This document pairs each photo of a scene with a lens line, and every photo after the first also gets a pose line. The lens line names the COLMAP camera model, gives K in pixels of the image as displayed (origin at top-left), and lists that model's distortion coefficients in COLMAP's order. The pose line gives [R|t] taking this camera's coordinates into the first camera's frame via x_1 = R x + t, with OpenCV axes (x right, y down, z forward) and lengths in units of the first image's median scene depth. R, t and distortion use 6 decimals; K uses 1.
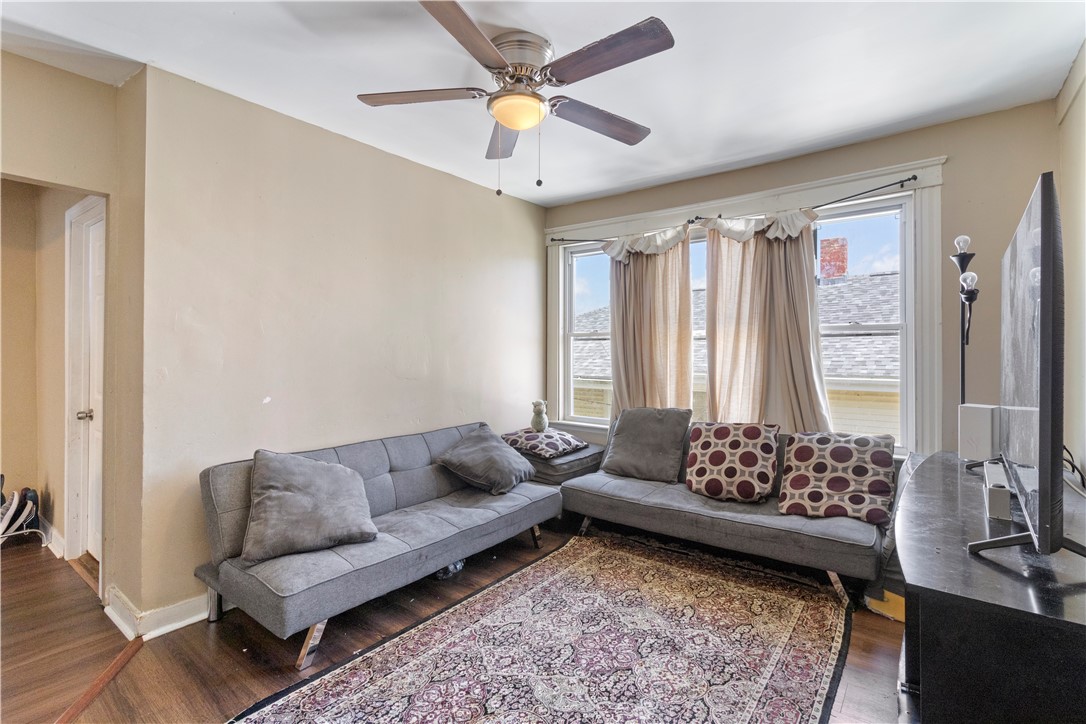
lens RADIAL K [[504.6, 0, 546.2], [0, 504.6, 352.4], [0, 0, 1]] dist [-0.000642, -0.000139]
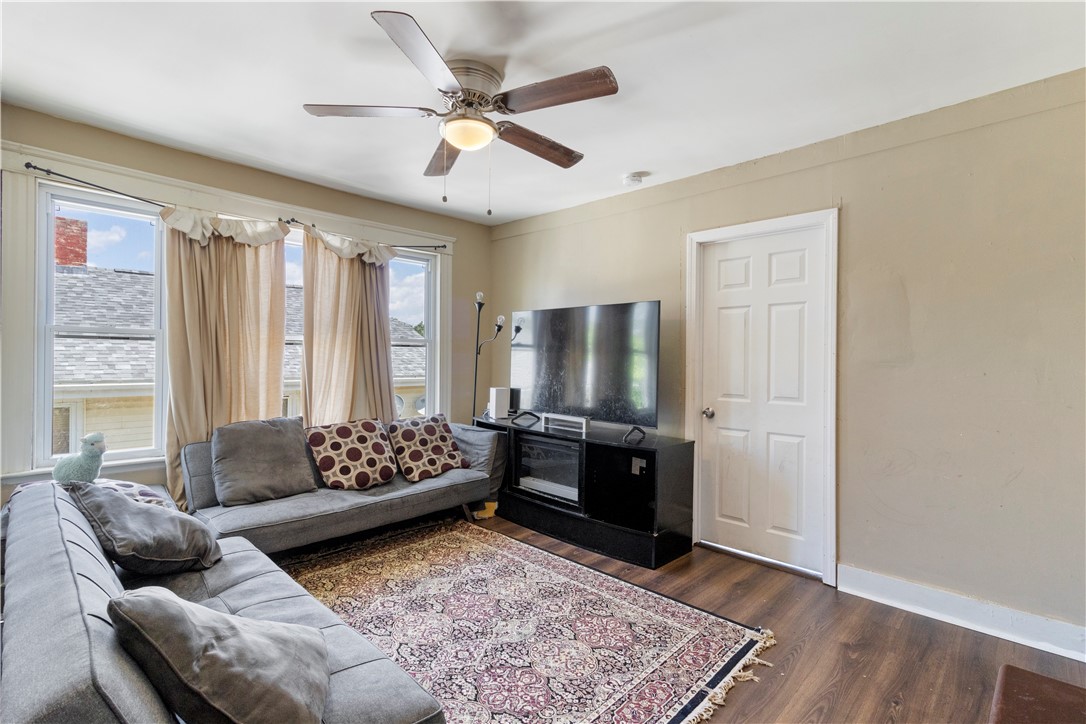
lens RADIAL K [[504.6, 0, 545.6], [0, 504.6, 364.4], [0, 0, 1]] dist [-0.000642, -0.000139]
pose [[0.109988, -0.011068, 0.993871, -0.742402], [-0.009278, 0.999883, 0.012162, -0.004487], [-0.993890, -0.010559, 0.109873, 0.485872]]
